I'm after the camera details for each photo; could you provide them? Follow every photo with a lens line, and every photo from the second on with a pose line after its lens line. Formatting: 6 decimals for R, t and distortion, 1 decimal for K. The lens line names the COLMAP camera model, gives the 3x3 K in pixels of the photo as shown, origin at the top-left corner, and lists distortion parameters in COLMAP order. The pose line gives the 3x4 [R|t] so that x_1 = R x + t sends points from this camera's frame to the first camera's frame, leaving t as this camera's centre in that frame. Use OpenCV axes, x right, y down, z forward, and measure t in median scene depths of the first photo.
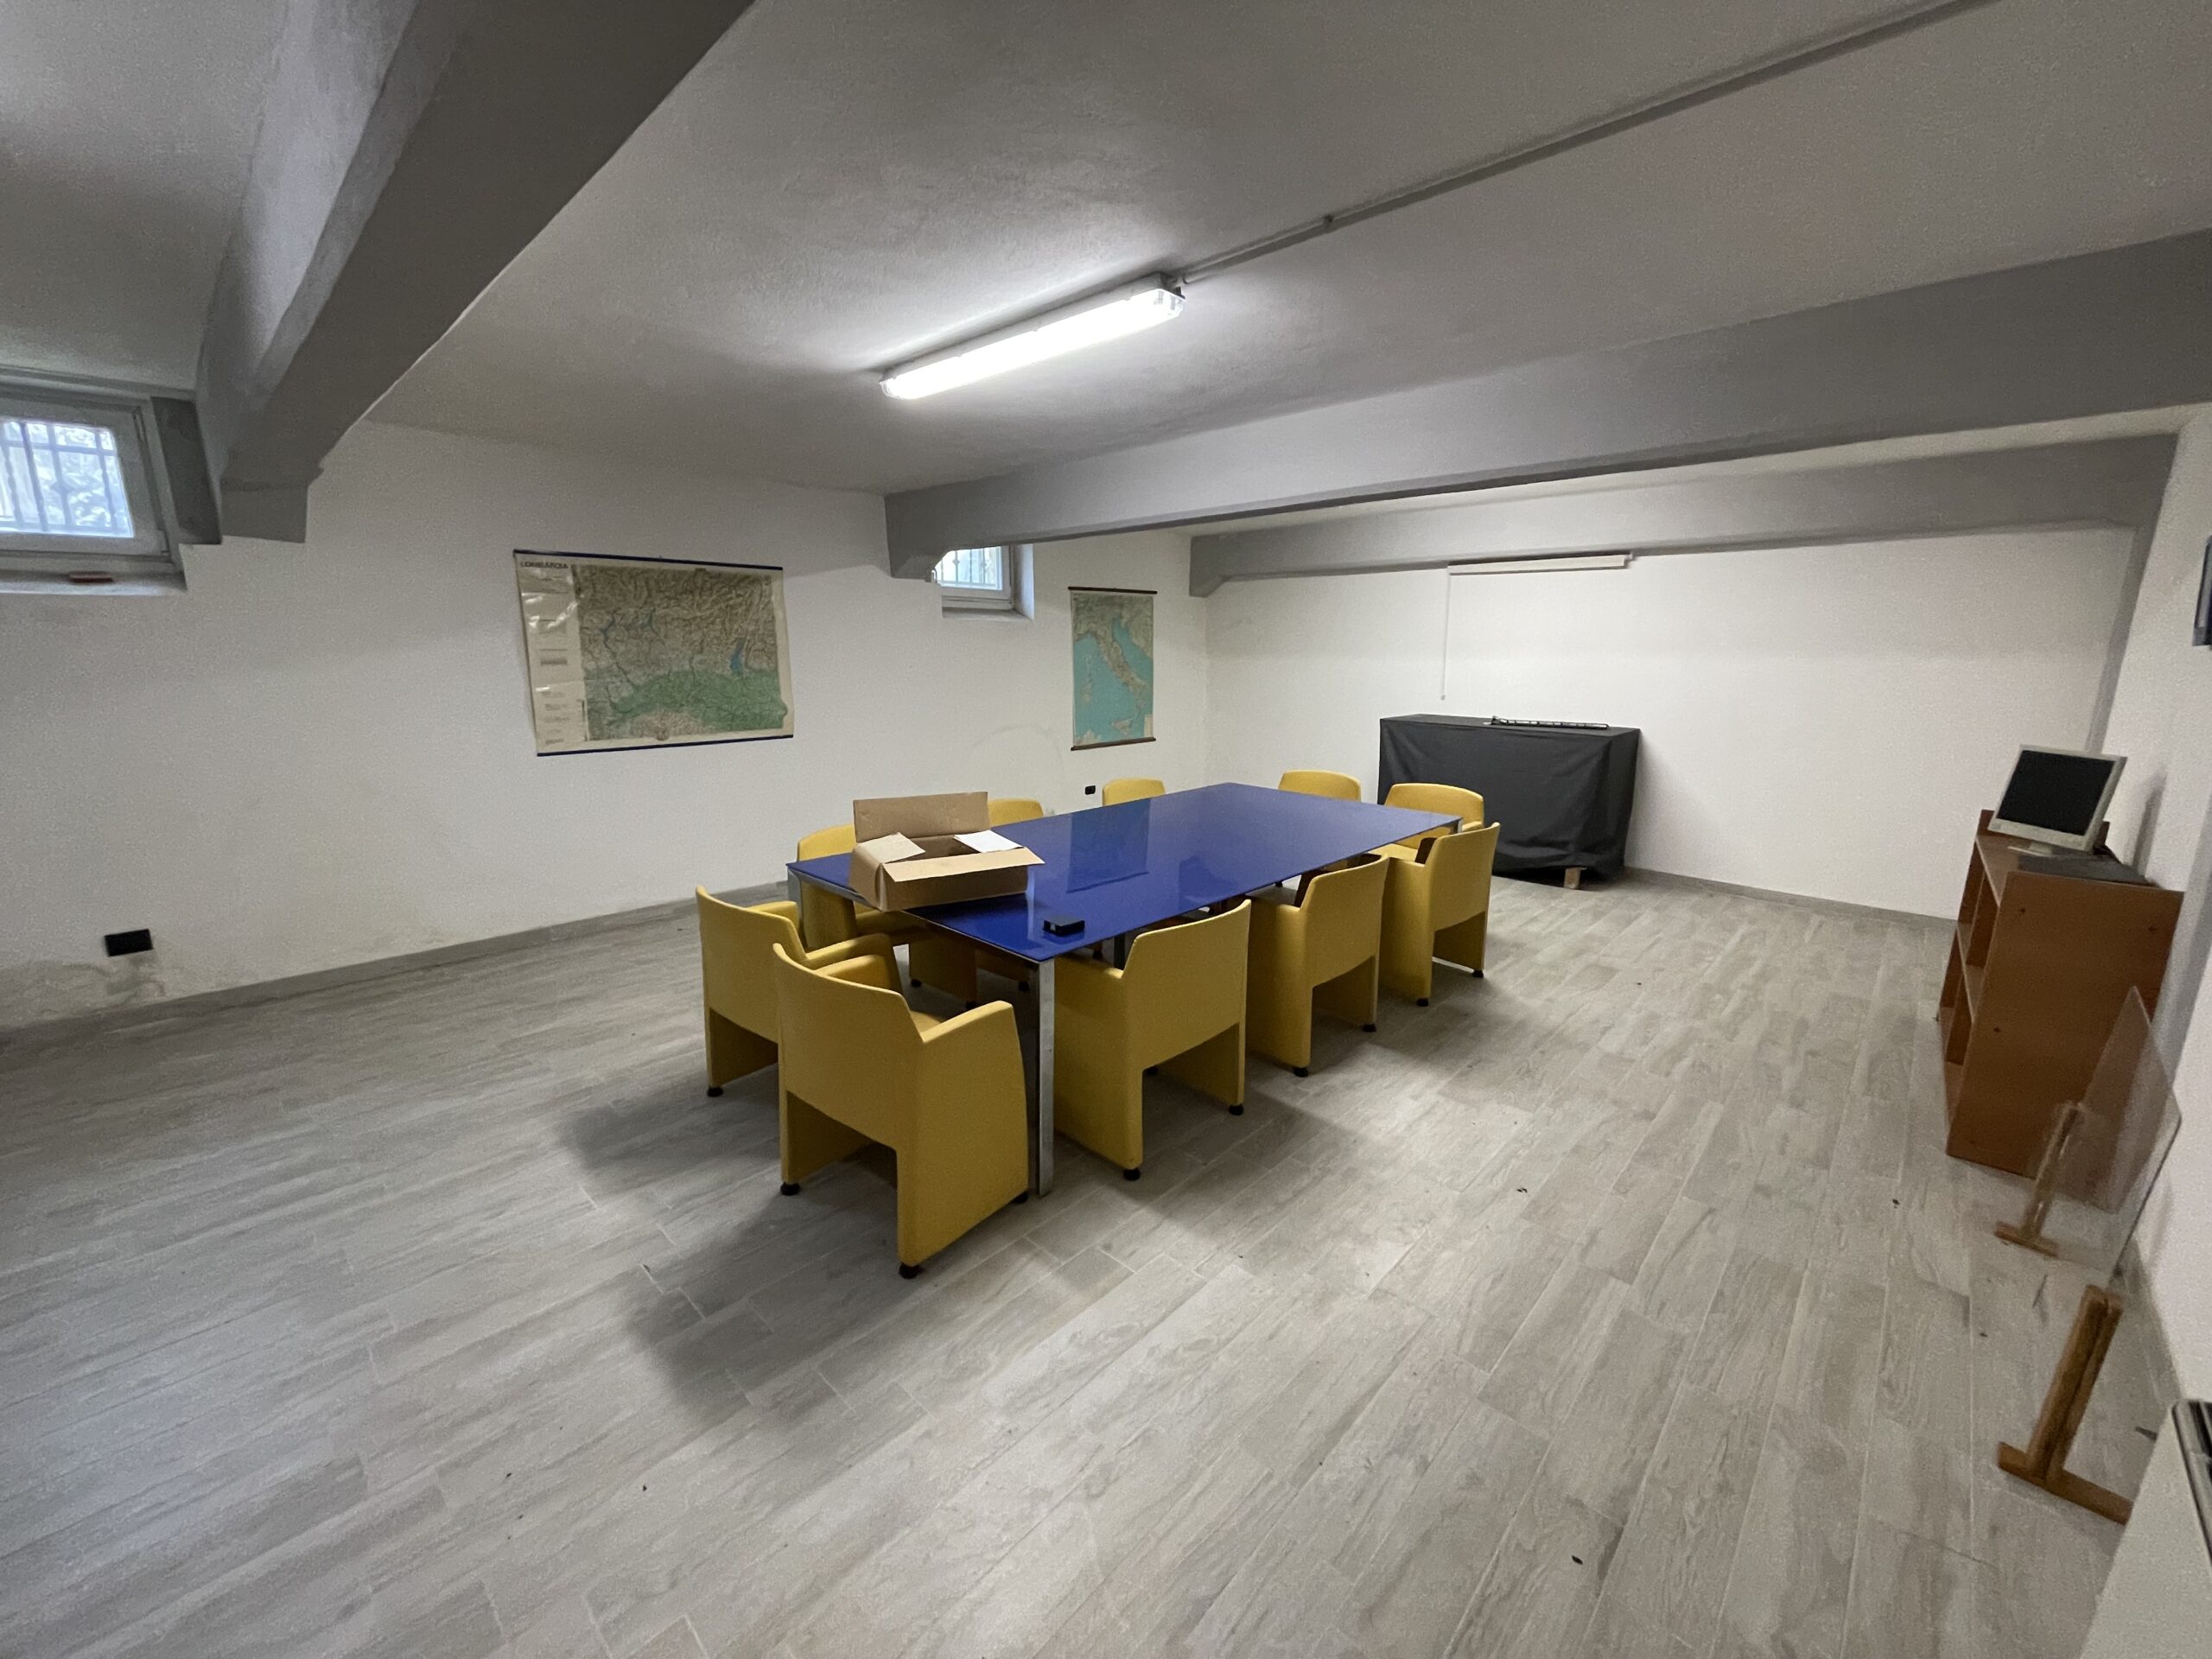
lens RADIAL K [[889.5, 0, 1100.3], [0, 889.5, 830.1], [0, 0, 1]] dist [0.003285, -0.000242]
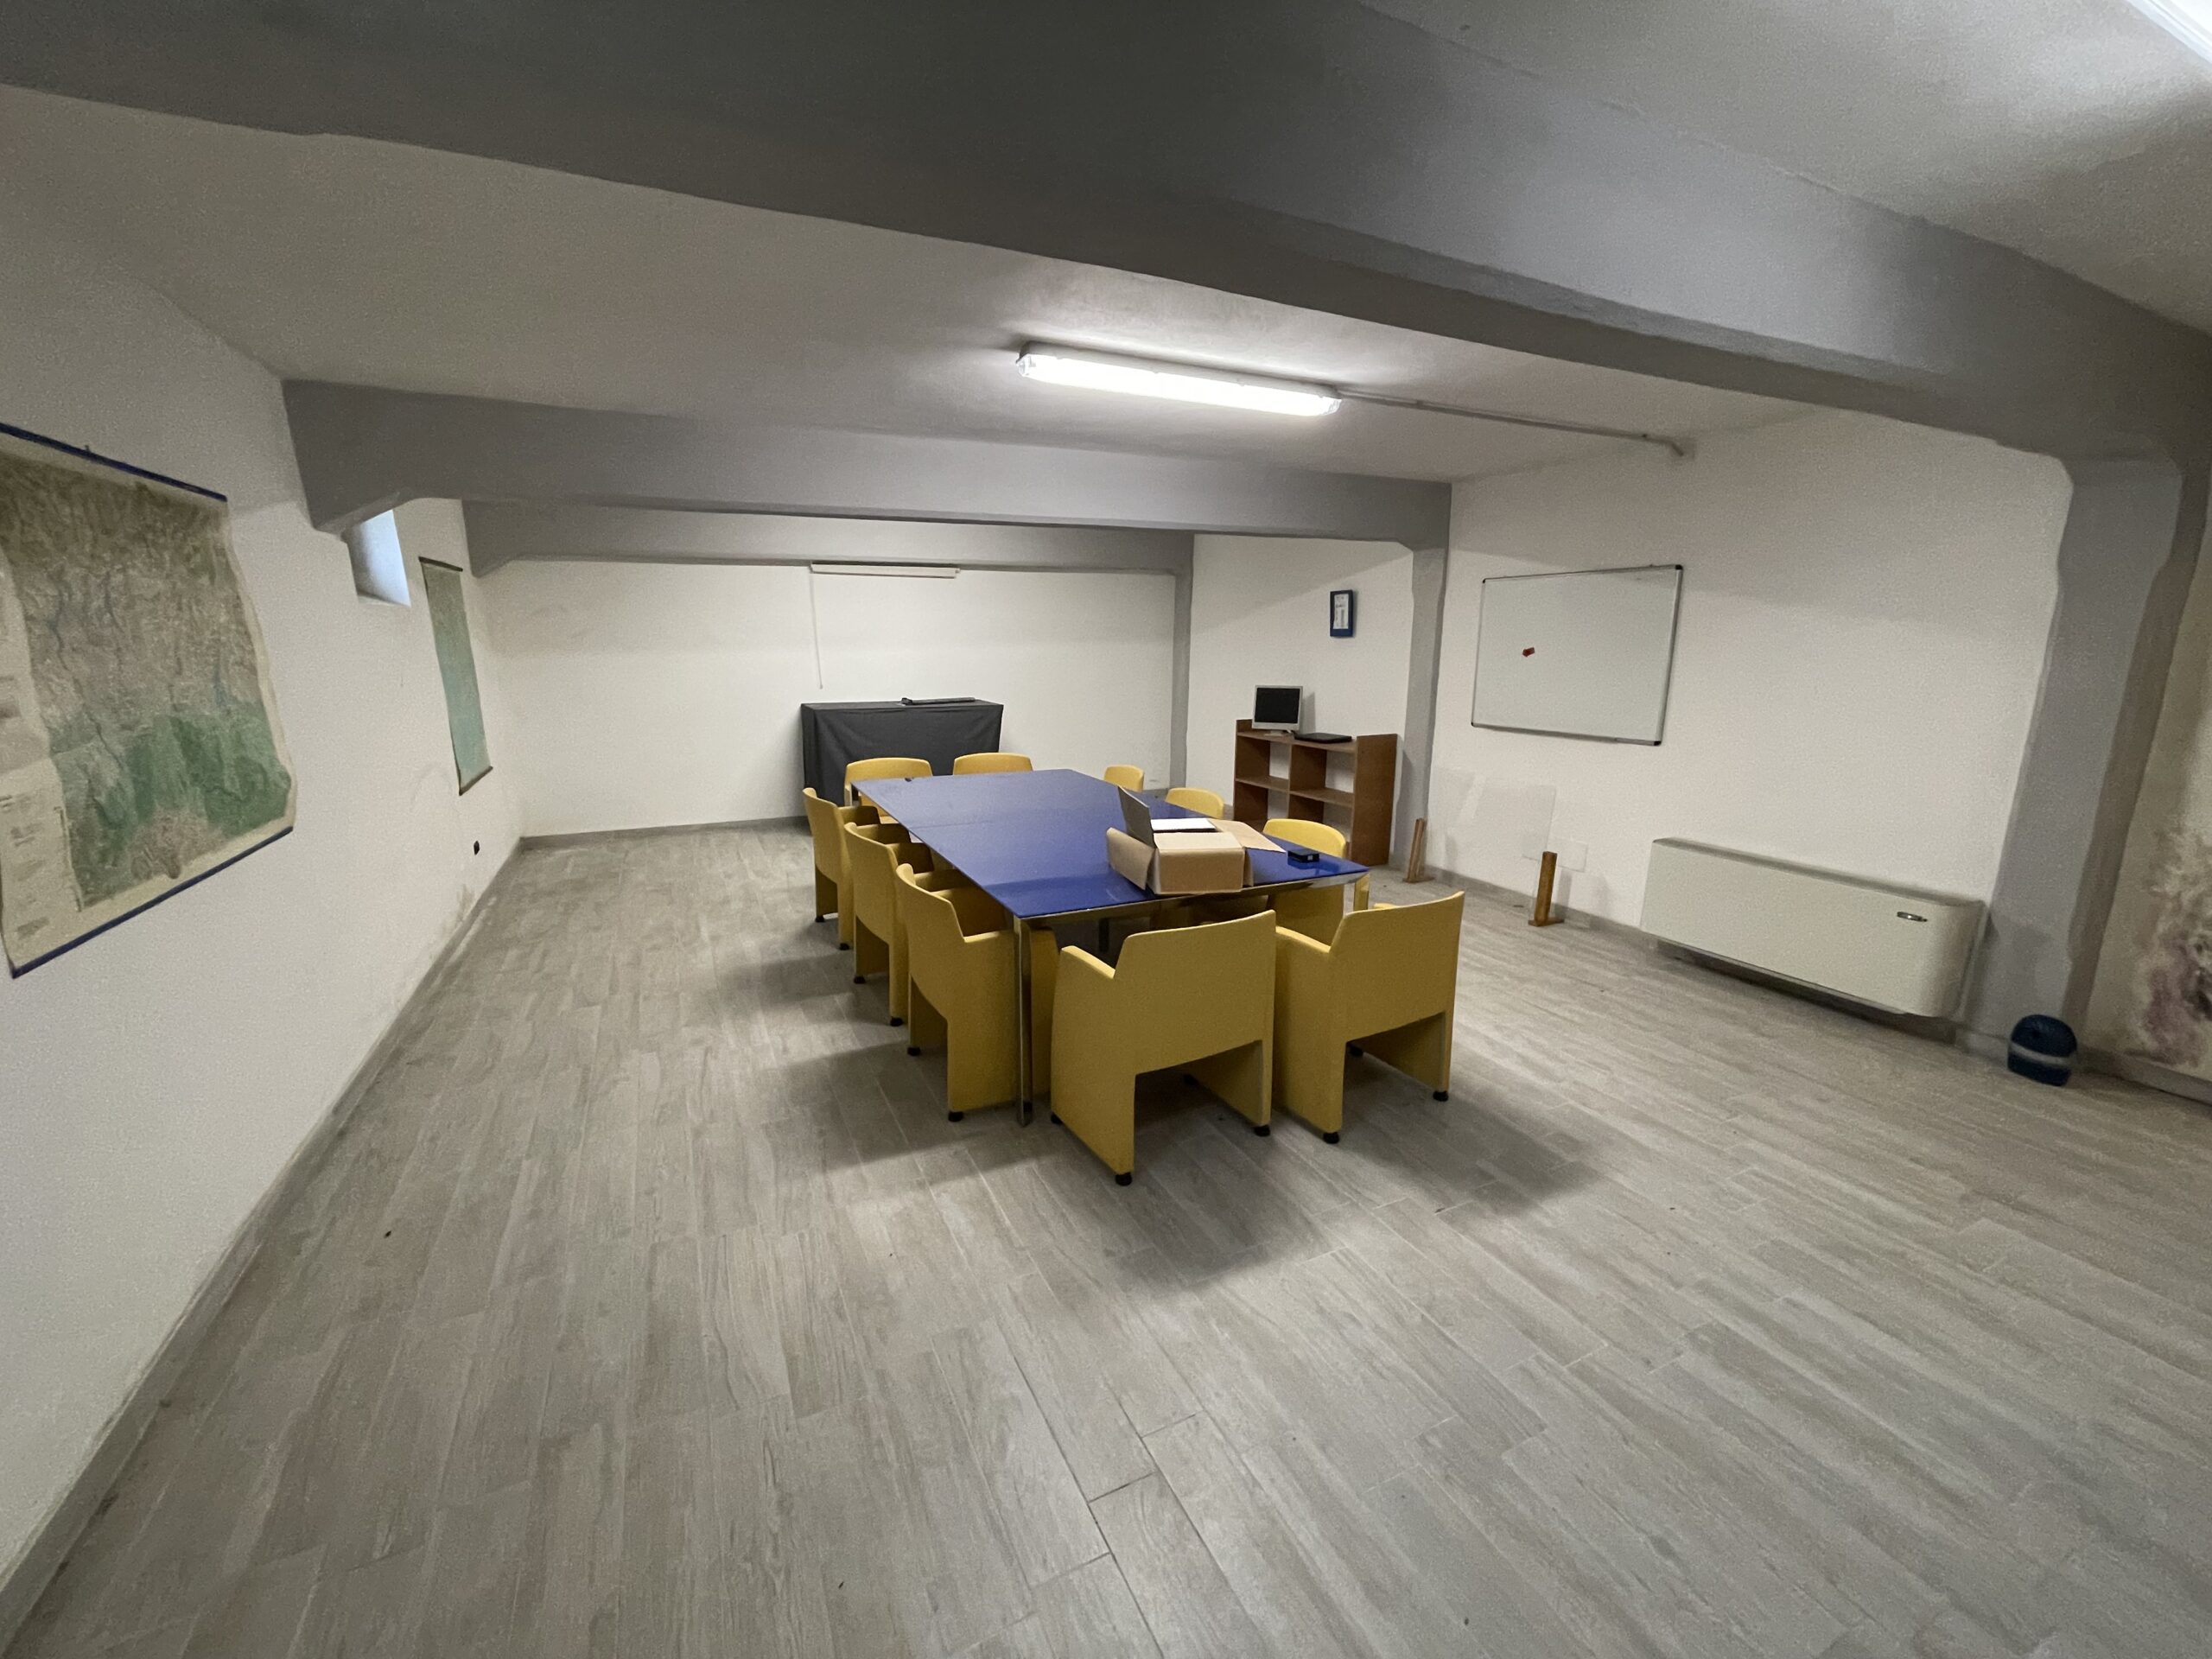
lens RADIAL K [[889.5, 0, 1101.8], [0, 889.5, 829.7], [0, 0, 1]] dist [0.003285, -0.000242]
pose [[0.346518, -0.207419, 0.914824, -1.042197], [0.194840, 0.969892, 0.146103, -0.142332], [-0.917585, 0.127617, 0.376499, 0.600026]]
